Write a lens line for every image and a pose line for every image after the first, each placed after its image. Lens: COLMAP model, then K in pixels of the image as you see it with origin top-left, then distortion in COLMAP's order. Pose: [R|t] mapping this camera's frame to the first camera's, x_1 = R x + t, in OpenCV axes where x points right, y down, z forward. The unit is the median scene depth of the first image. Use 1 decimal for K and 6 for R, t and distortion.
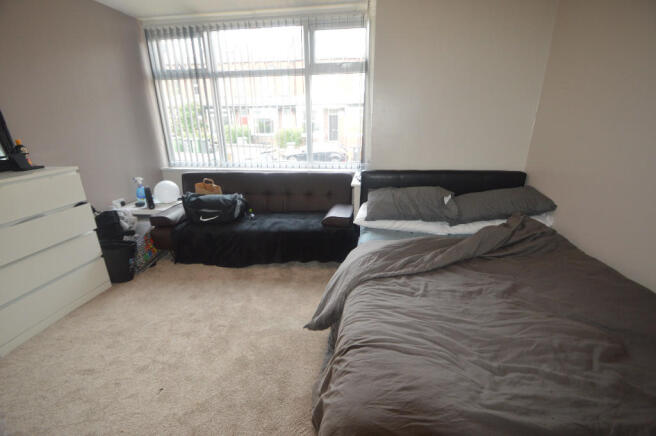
lens RADIAL K [[288.5, 0, 328.0], [0, 288.5, 218.0], [0, 0, 1]] dist [0.010545, -0.015381]
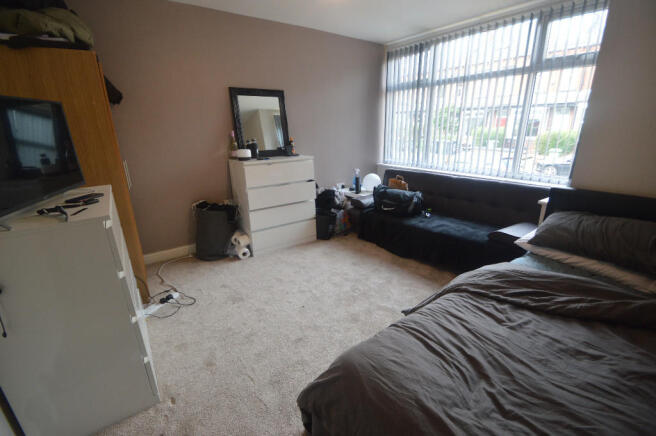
lens RADIAL K [[288.5, 0, 328.0], [0, 288.5, 218.0], [0, 0, 1]] dist [0.010545, -0.015381]
pose [[0.700402, 0.215425, -0.680462, 0.237041], [-0.219413, 0.972185, 0.081938, -0.003012], [0.679187, 0.091912, 0.728188, -0.026753]]
